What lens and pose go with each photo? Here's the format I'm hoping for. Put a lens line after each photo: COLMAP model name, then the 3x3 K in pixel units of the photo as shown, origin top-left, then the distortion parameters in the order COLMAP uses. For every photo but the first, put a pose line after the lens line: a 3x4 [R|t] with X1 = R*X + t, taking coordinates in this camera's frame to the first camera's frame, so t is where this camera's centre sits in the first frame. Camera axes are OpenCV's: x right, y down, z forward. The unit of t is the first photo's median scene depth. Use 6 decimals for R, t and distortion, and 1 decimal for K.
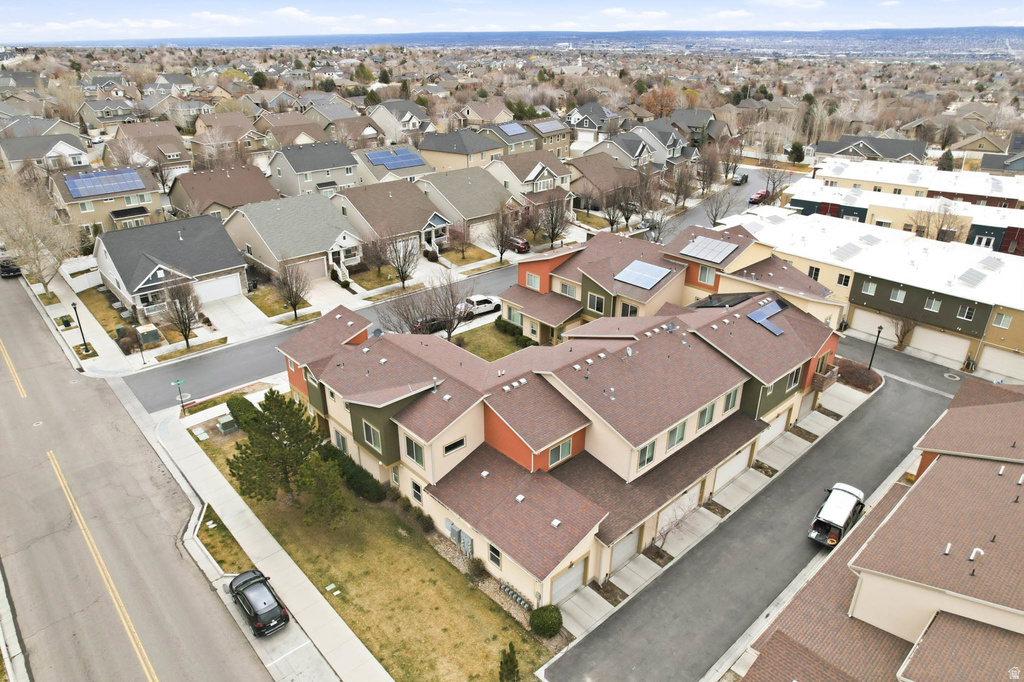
lens RADIAL K [[656.8, 0, 512.0], [0, 656.8, 341.0], [0, 0, 1]] dist [-0.107002, 0.087482]
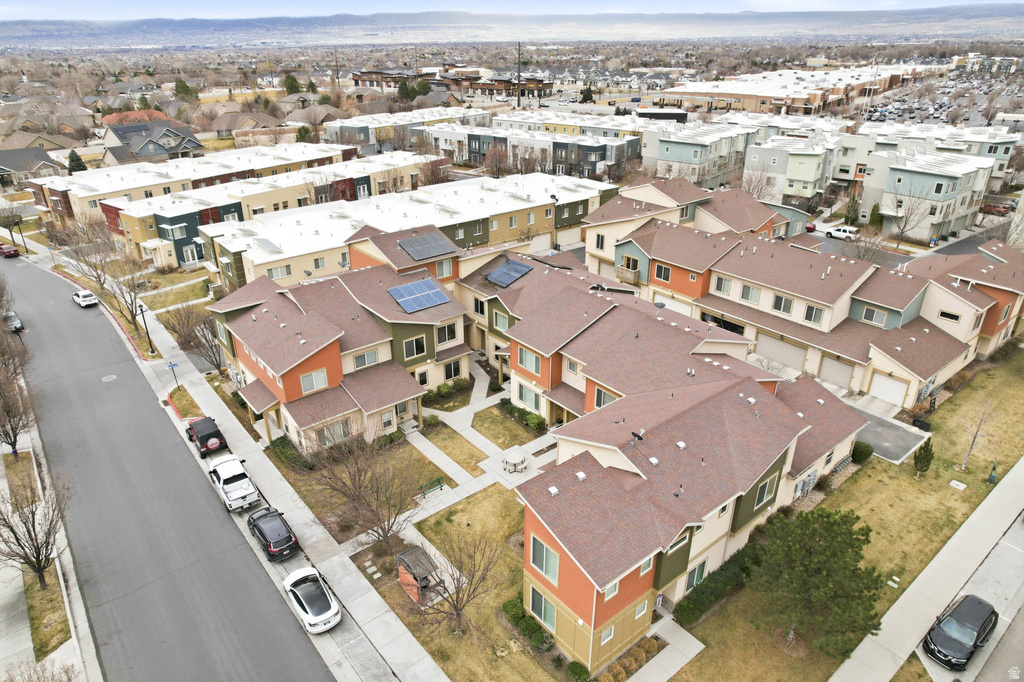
lens RADIAL K [[656.8, 0, 512.0], [0, 656.8, 341.0], [0, 0, 1]] dist [-0.107002, 0.087482]
pose [[0.057041, -0.426247, 0.902807, -0.585038], [0.426672, 0.827947, 0.363945, -0.299284], [-0.902606, 0.364442, 0.229094, 0.659603]]
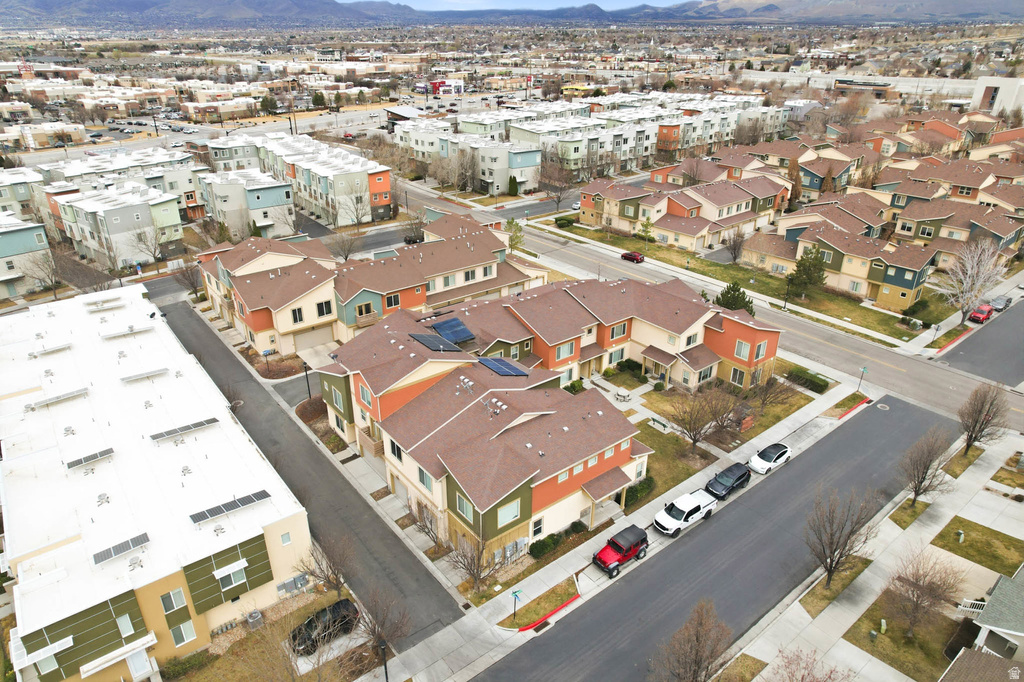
lens RADIAL K [[656.8, 0, 512.0], [0, 656.8, 341.0], [0, 0, 1]] dist [-0.107002, 0.087482]
pose [[-0.997789, -0.033753, 0.057260, 0.161335], [0.022519, 0.638860, 0.768993, -0.858742], [-0.062538, 0.768582, -0.636687, 1.547030]]
